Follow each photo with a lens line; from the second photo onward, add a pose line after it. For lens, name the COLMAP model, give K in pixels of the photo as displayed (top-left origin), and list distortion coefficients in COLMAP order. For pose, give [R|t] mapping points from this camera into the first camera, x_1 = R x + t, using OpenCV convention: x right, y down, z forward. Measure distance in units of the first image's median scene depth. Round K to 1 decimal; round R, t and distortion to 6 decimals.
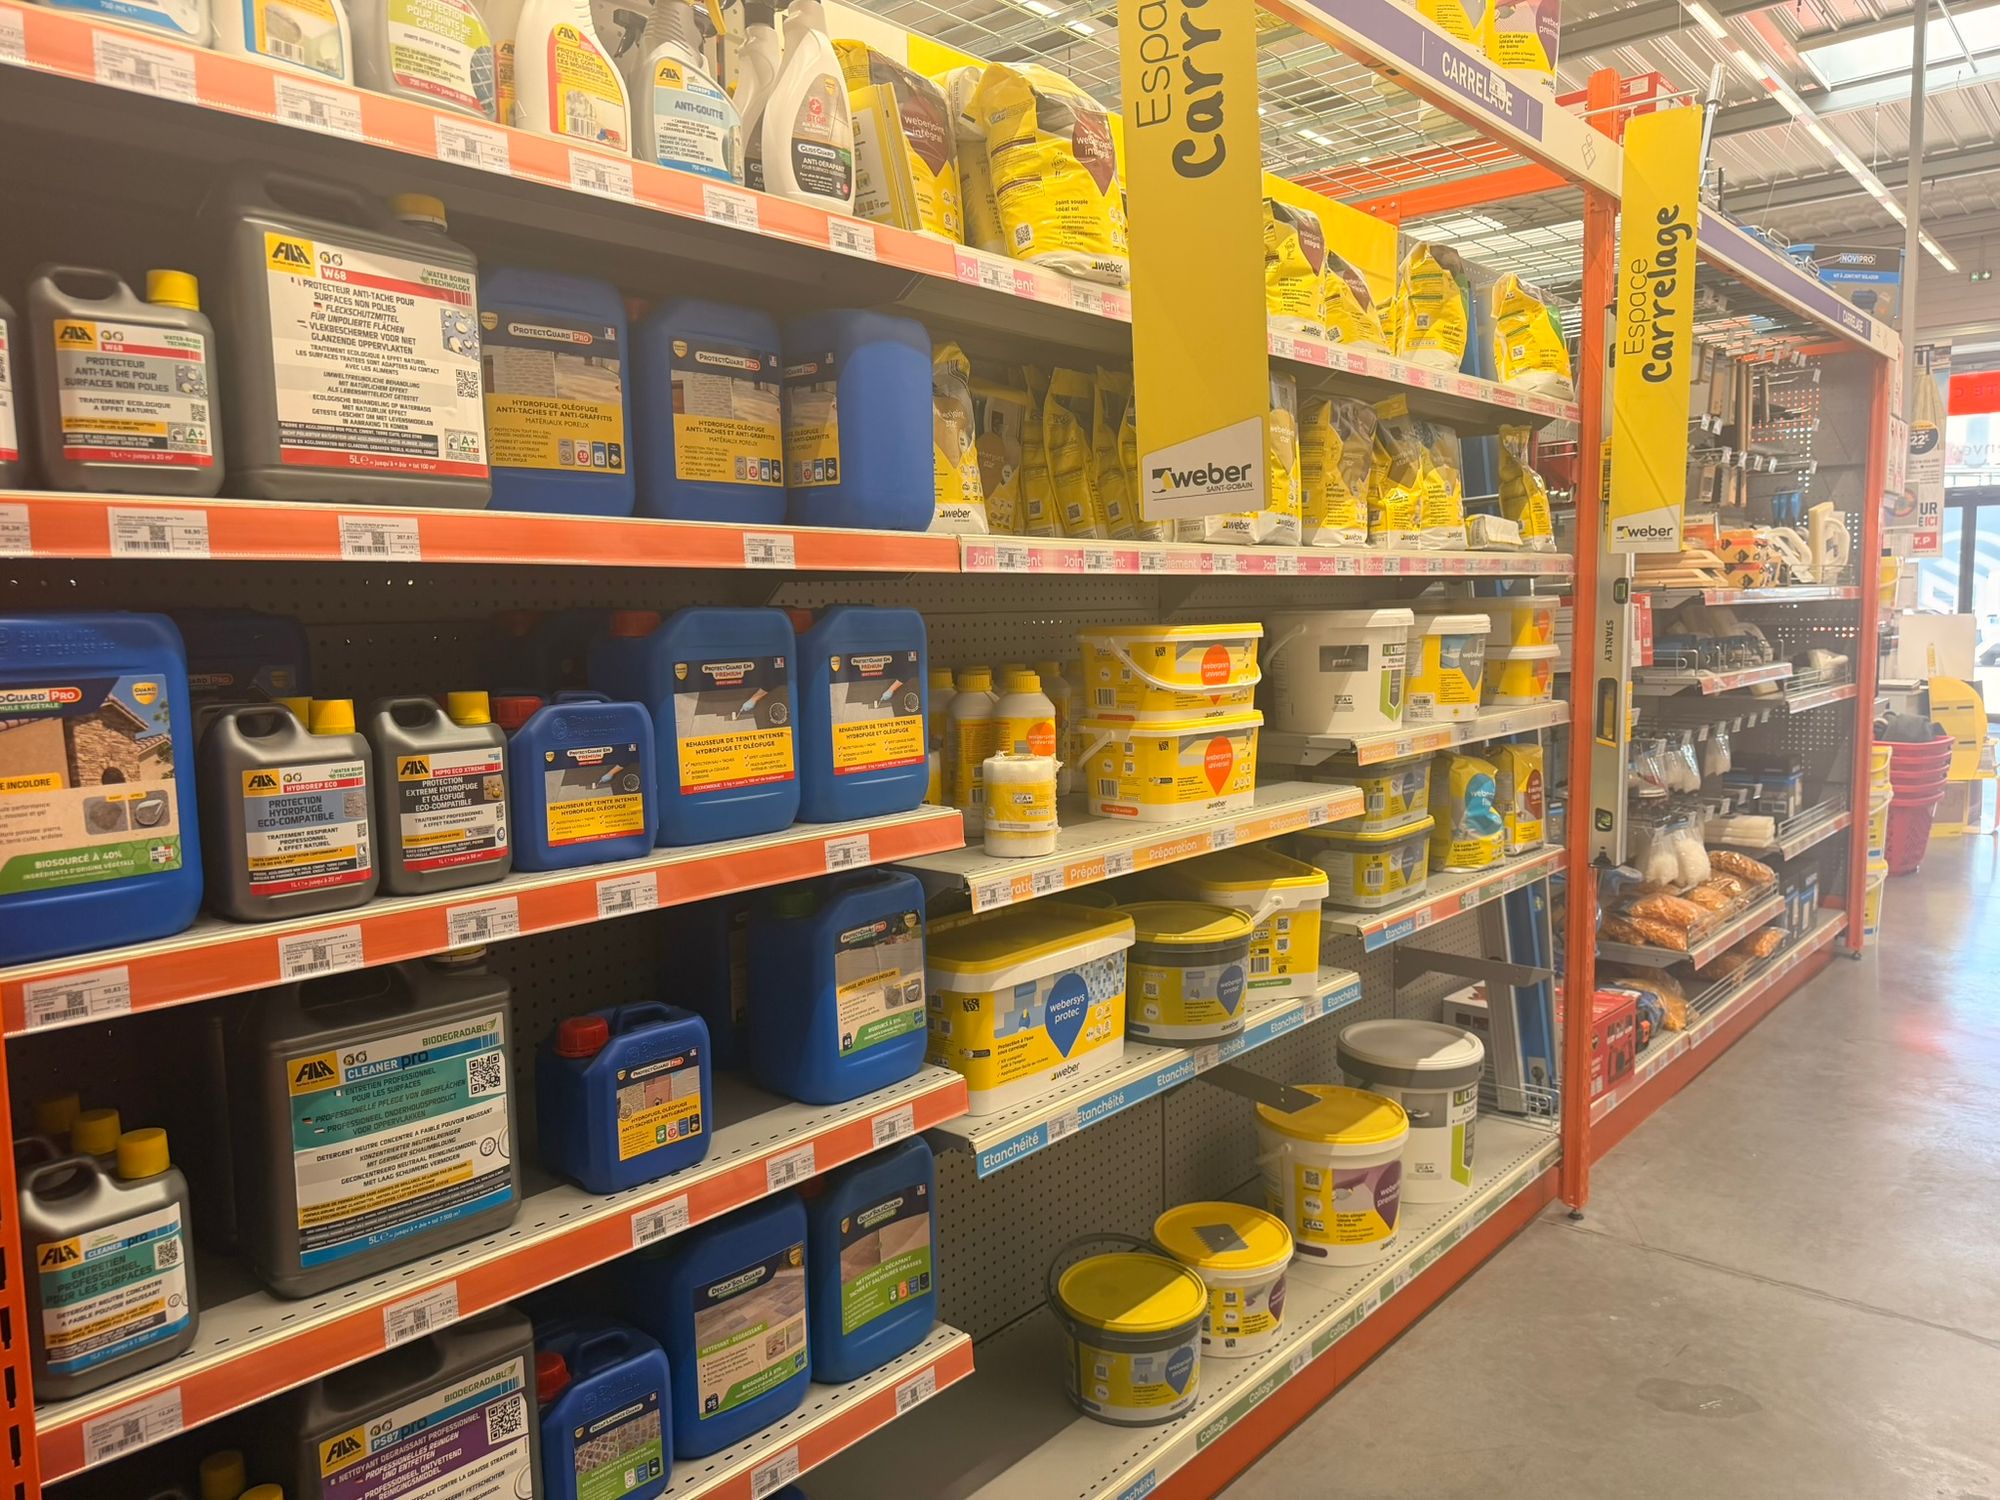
lens RADIAL K [[1417.6, 0, 1100.1], [0, 1417.6, 749.5], [0, 0, 1]] dist [0.063103, -0.067293]
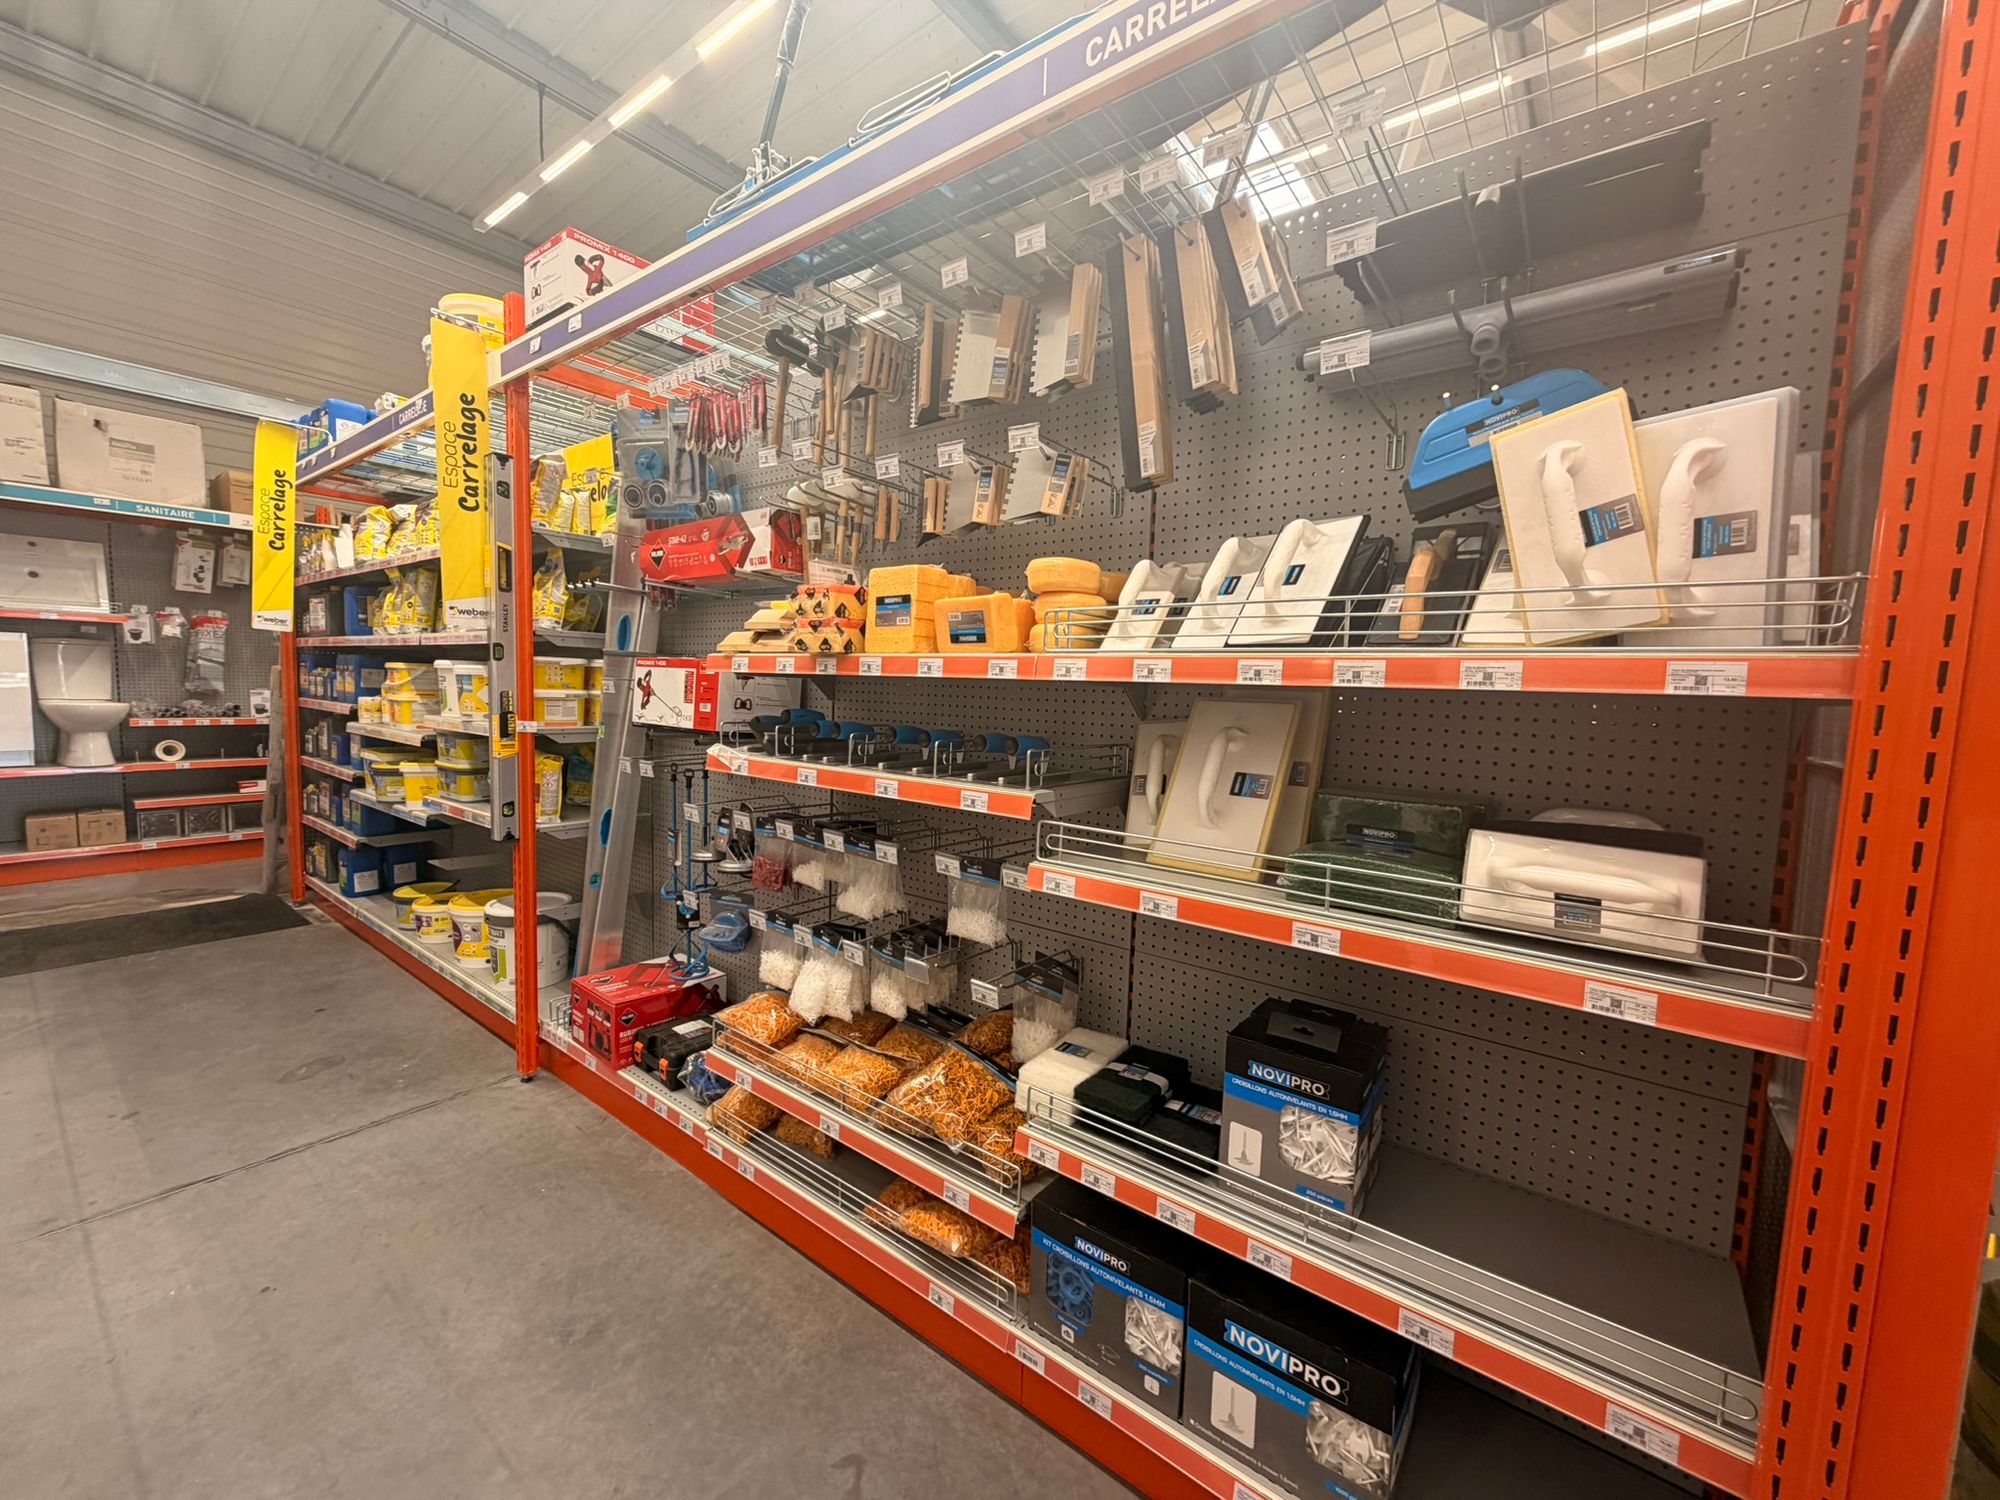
lens RADIAL K [[779.5, 0, 1026.9], [0, 779.5, 750.5], [0, 0, 1]] dist [0.001945, 0.000507]
pose [[0.041552, 0.078733, -0.996029, 0.953882], [-0.147567, 0.986441, 0.071819, -0.130882], [0.988179, 0.143997, 0.052607, 1.183297]]
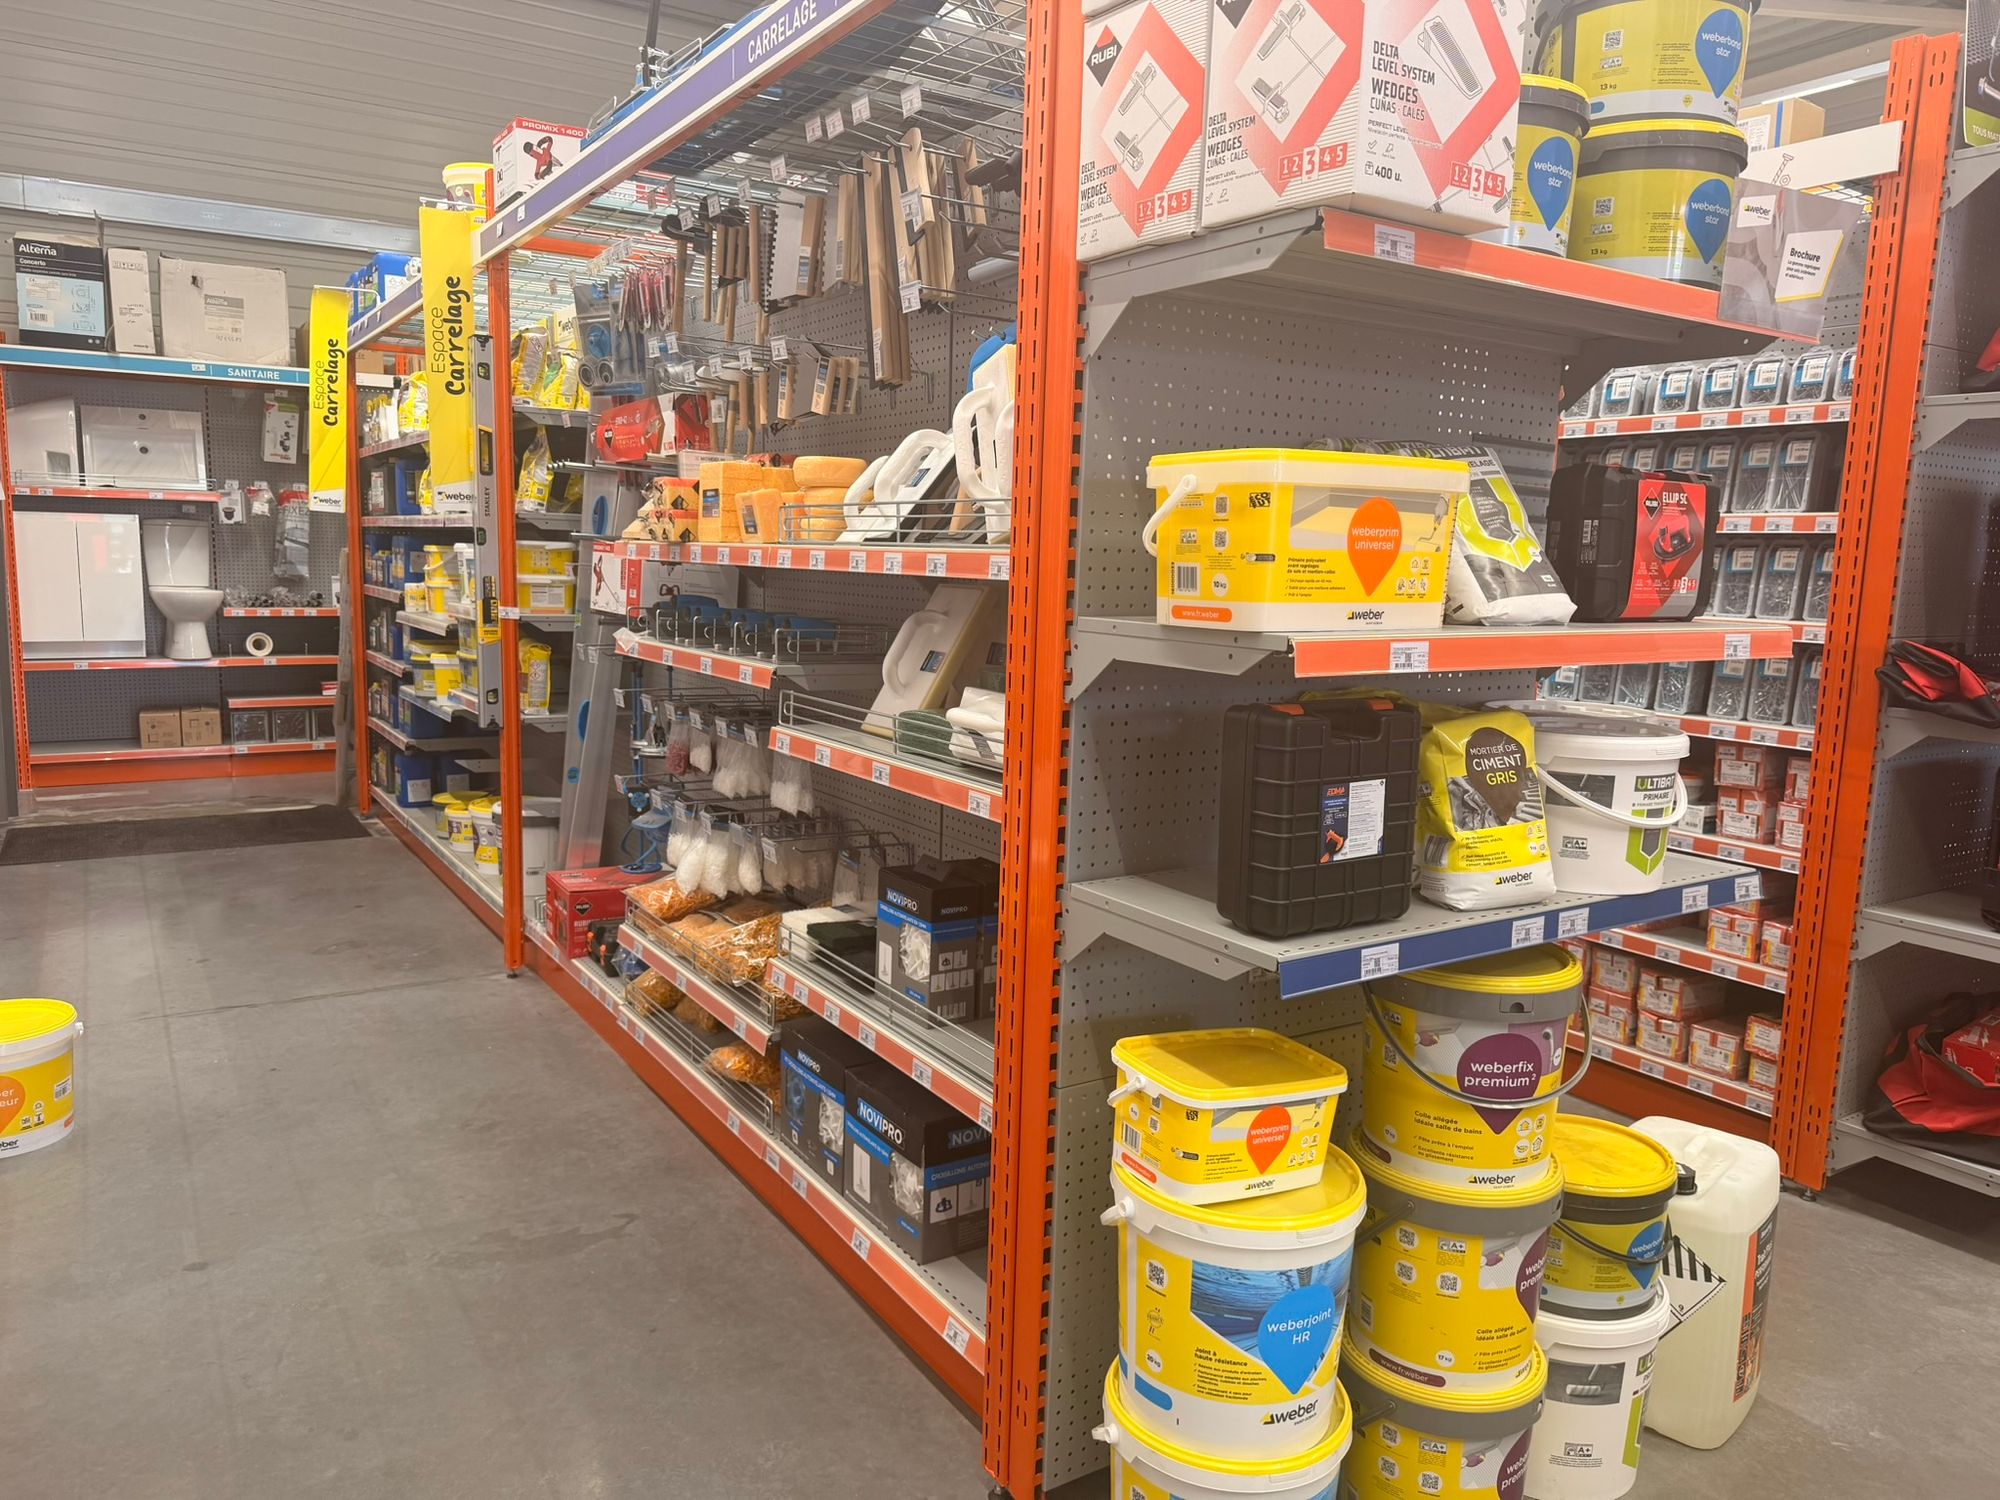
lens RADIAL K [[1417.6, 0, 1100.1], [0, 1417.6, 749.5], [0, 0, 1]] dist [0.063103, -0.067293]
pose [[-0.280594, 0.114879, -0.952927, 1.282318], [-0.142181, 0.976884, 0.159633, -0.188938], [0.949237, 0.180280, -0.257774, 1.587119]]
